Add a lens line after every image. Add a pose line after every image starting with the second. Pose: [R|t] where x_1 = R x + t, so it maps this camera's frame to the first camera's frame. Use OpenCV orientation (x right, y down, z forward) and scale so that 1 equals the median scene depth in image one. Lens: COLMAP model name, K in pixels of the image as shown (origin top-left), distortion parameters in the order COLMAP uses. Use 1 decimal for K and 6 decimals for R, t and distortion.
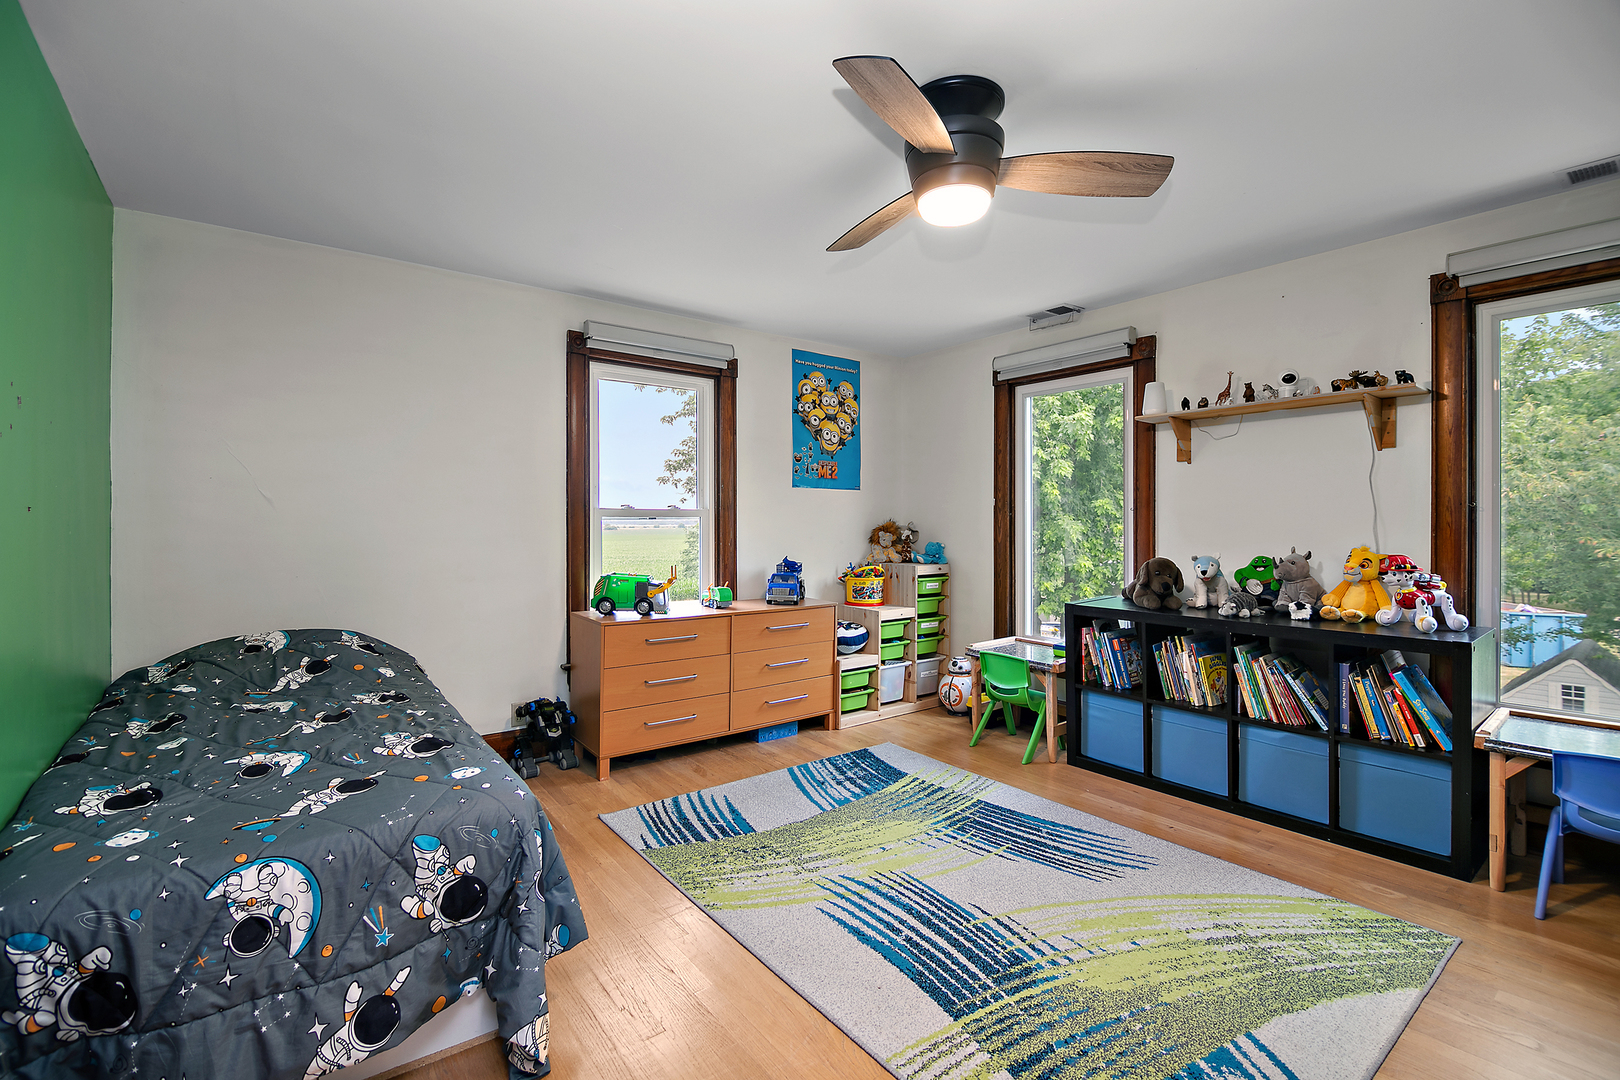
lens RADIAL K [[712.3, 0, 808.0], [0, 712.3, 521.4], [0, 0, 1]] dist [-0.000821, -0.013787]
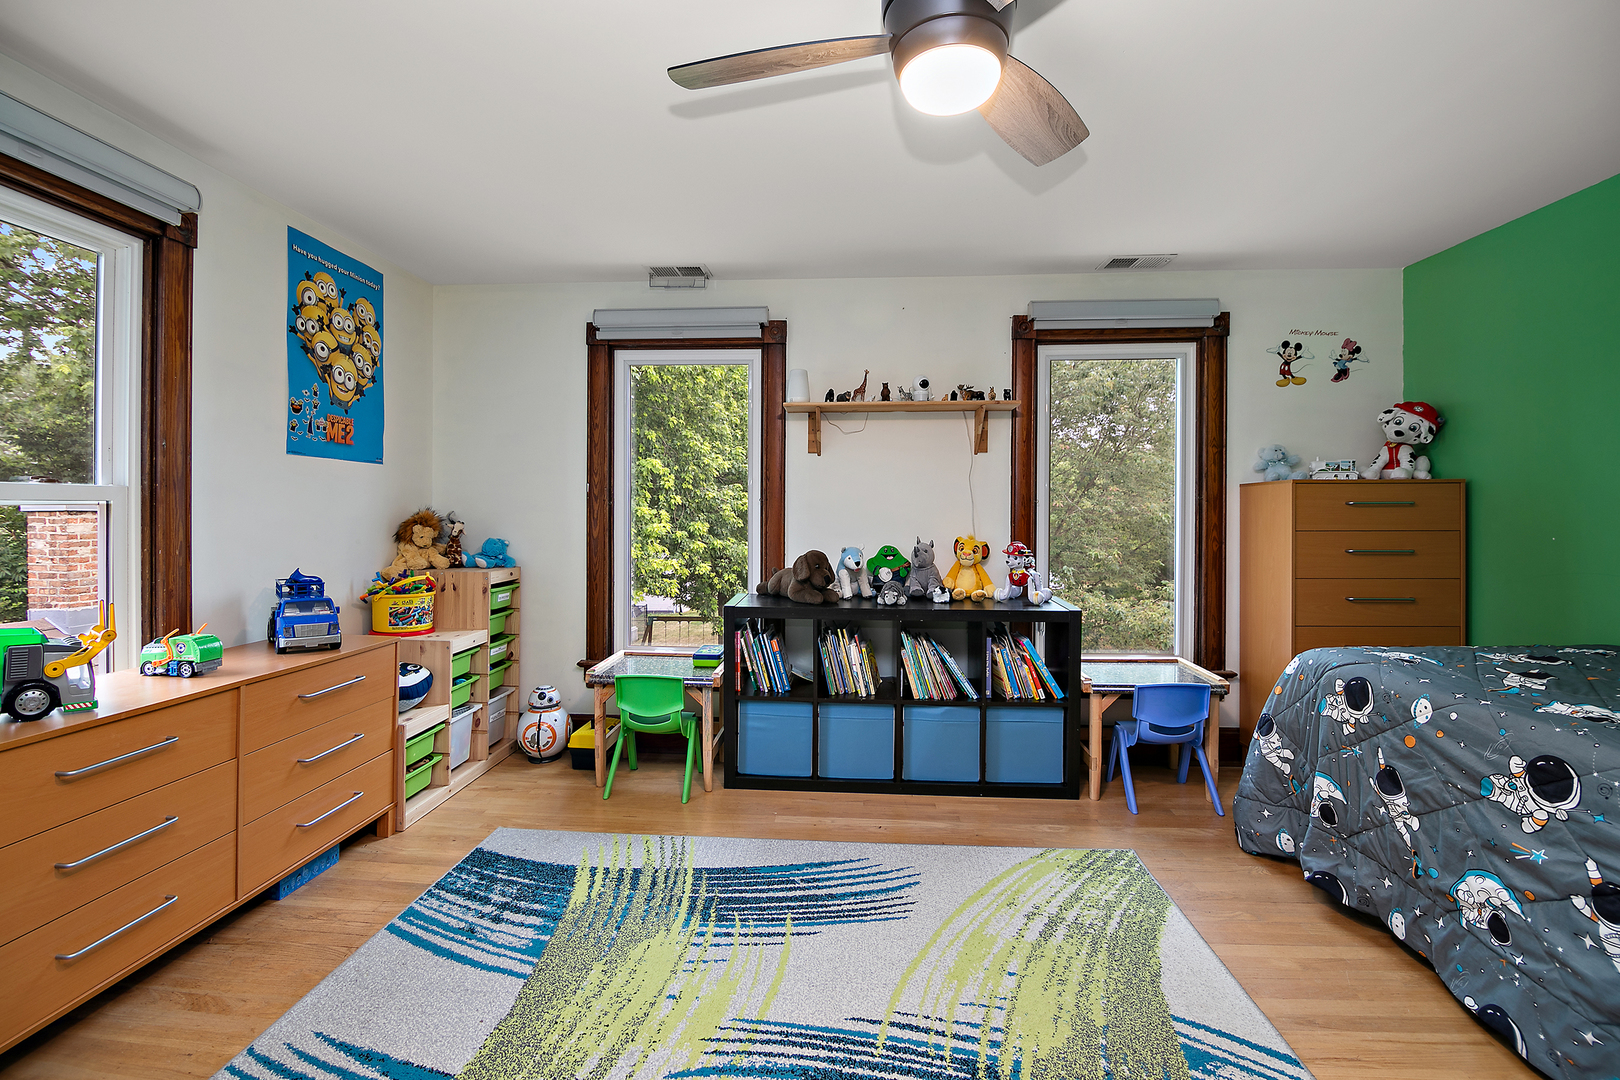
lens RADIAL K [[724.3, 0, 810.1], [0, 724.3, 512.5], [0, 0, 1]] dist [0.000918, -0.015397]
pose [[0.660720, 0.002560, 0.750628, -0.245854], [-0.006038, 0.999980, 0.001904, -0.002542], [-0.750608, -0.005790, 0.660722, 0.341371]]
